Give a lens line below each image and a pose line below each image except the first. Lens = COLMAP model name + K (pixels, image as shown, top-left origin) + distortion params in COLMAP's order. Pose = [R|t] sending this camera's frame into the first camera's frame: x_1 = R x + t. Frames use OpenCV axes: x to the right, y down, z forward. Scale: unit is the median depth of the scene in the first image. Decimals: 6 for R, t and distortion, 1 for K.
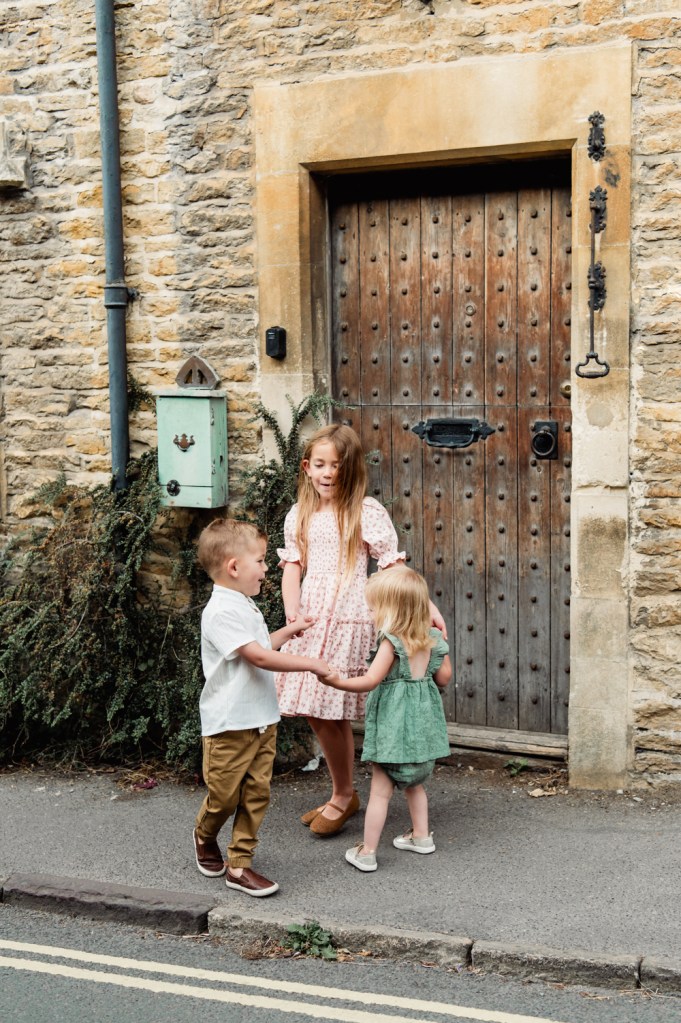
lens RADIAL K [[1206.7, 0, 340.5], [0, 1206.7, 511.5], [0, 0, 1]] dist [0.003662, 0.008687]
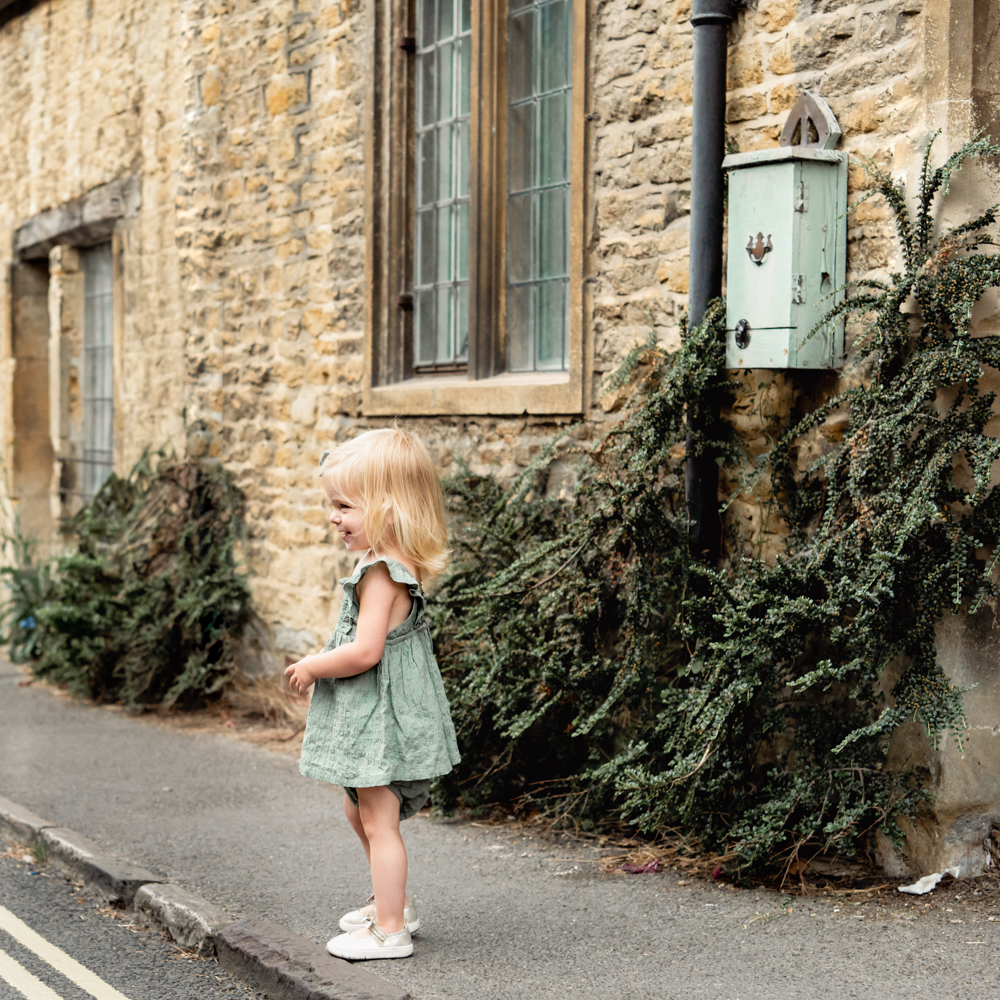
lens RADIAL K [[2035.0, 0, 500.0], [0, 2035.0, 500.0], [0, 0, 1]] dist [0.009853, -0.095770]
pose [[0.762986, 0.044392, -0.644889, 0.348128], [-0.084797, 0.995892, -0.031772, 0.087214], [0.640829, 0.078926, 0.763616, 0.220948]]
